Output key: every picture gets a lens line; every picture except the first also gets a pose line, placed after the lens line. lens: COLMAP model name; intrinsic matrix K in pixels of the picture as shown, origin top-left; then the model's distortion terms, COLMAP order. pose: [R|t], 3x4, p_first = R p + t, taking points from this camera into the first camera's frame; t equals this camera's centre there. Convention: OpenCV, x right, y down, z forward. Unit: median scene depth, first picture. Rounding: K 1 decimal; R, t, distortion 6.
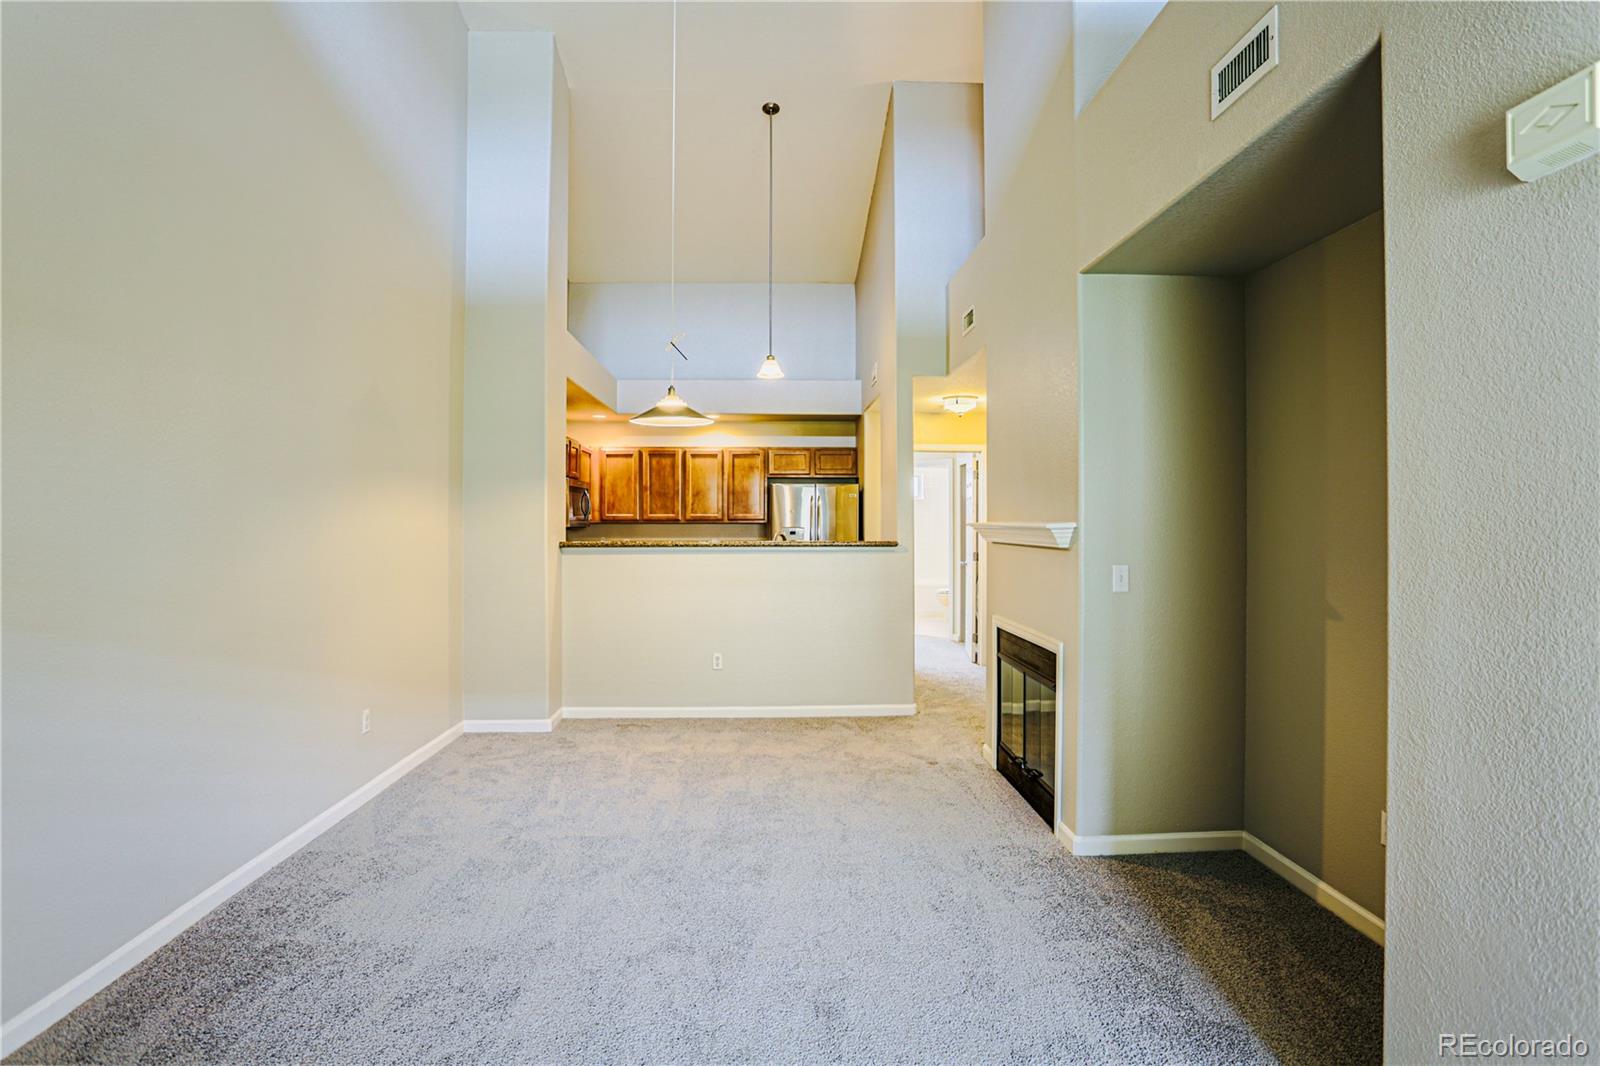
lens RADIAL K [[822.7, 0, 800.0], [0, 822.7, 533.0], [0, 0, 1]] dist [-0.043484, 0.000083]
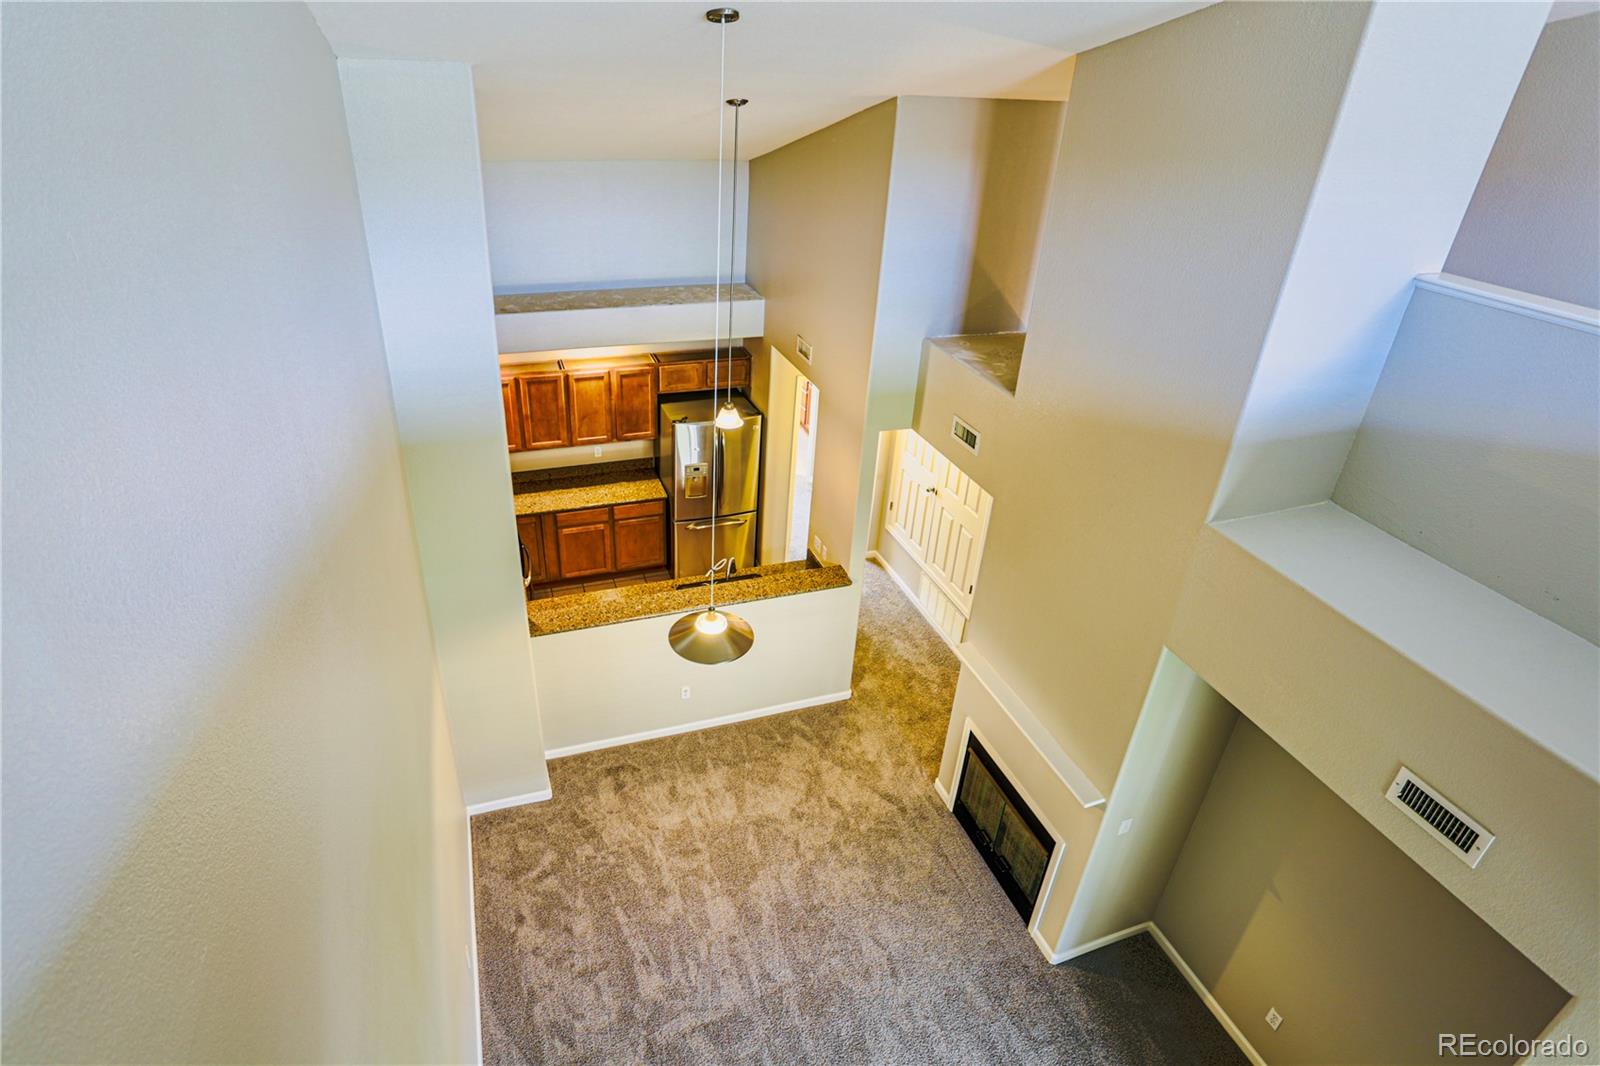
lens RADIAL K [[817.2, 0, 761.8], [0, 817.2, 501.8], [0, 0, 1]] dist [-0.074093, 0.034636]
pose [[0.959686, -0.098062, 0.263415, -0.183913], [-0.036739, 0.885364, 0.463444, -0.396919], [-0.278664, -0.454438, 0.846069, 0.128650]]
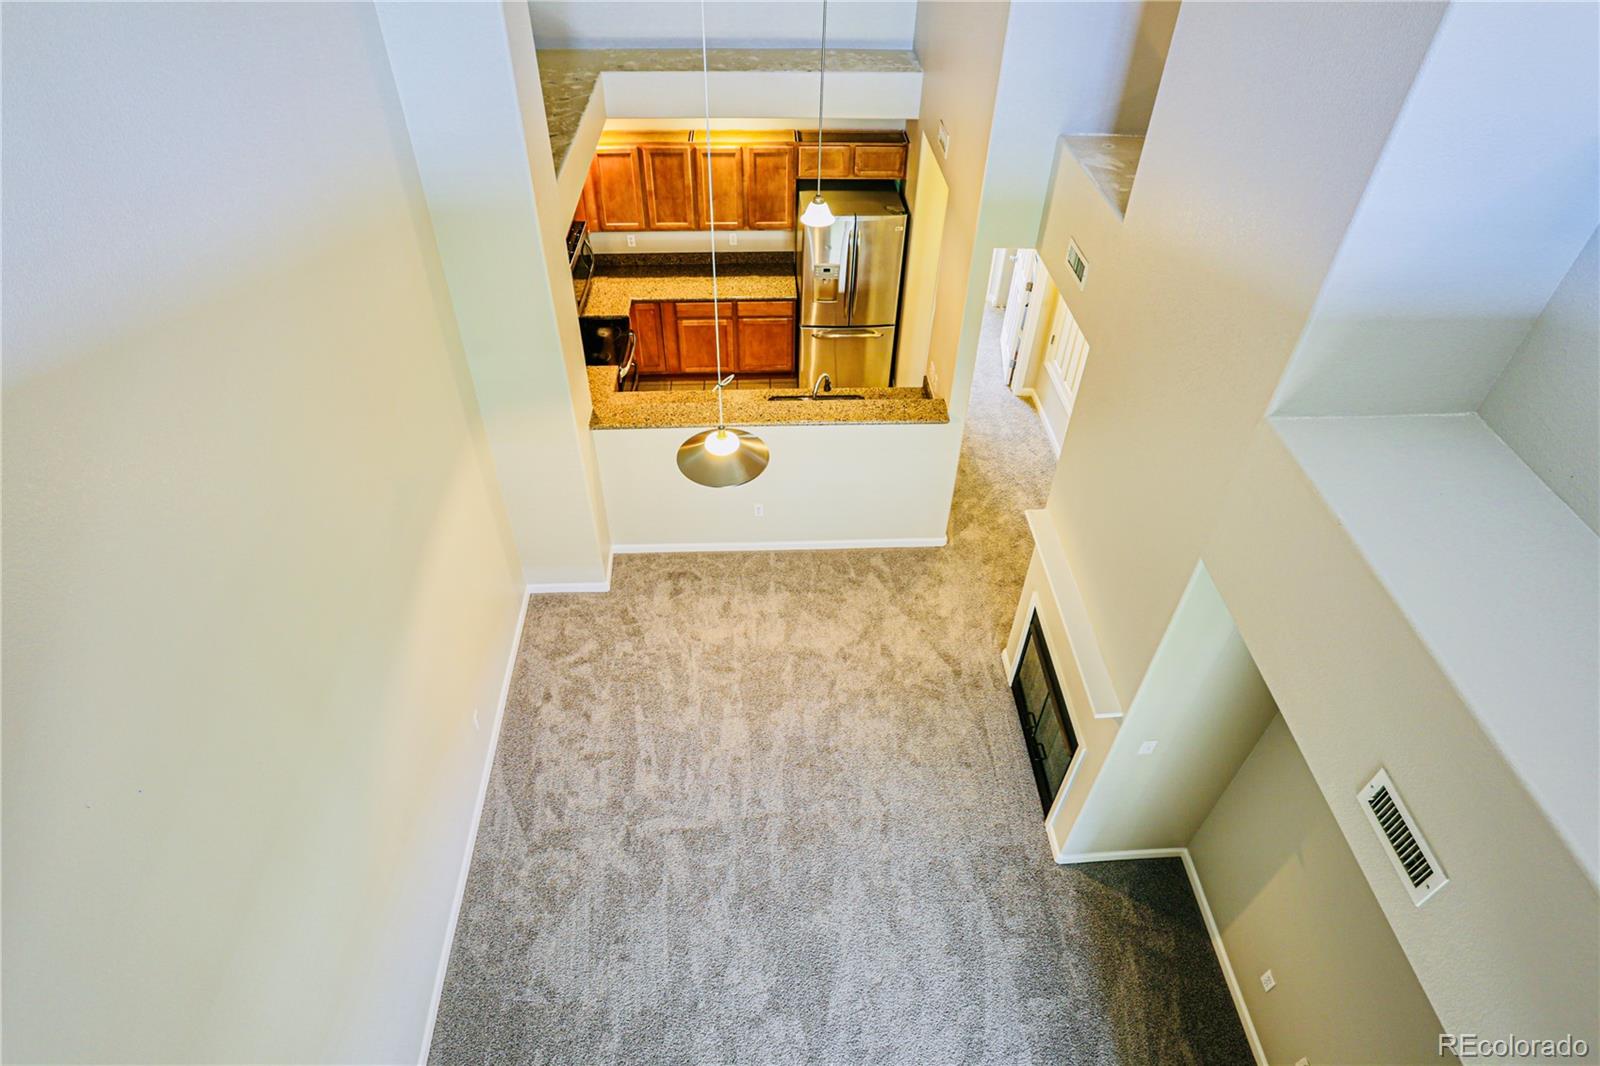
lens RADIAL K [[868.4, 0, 806.8], [0, 868.4, 509.8], [0, 0, 1]] dist [-0.090739, 0.057216]
pose [[0.999707, 0.008913, 0.022506, -0.045867], [-0.021613, 0.747352, 0.664077, -0.395531], [-0.010902, -0.664369, 0.747326, 0.136482]]
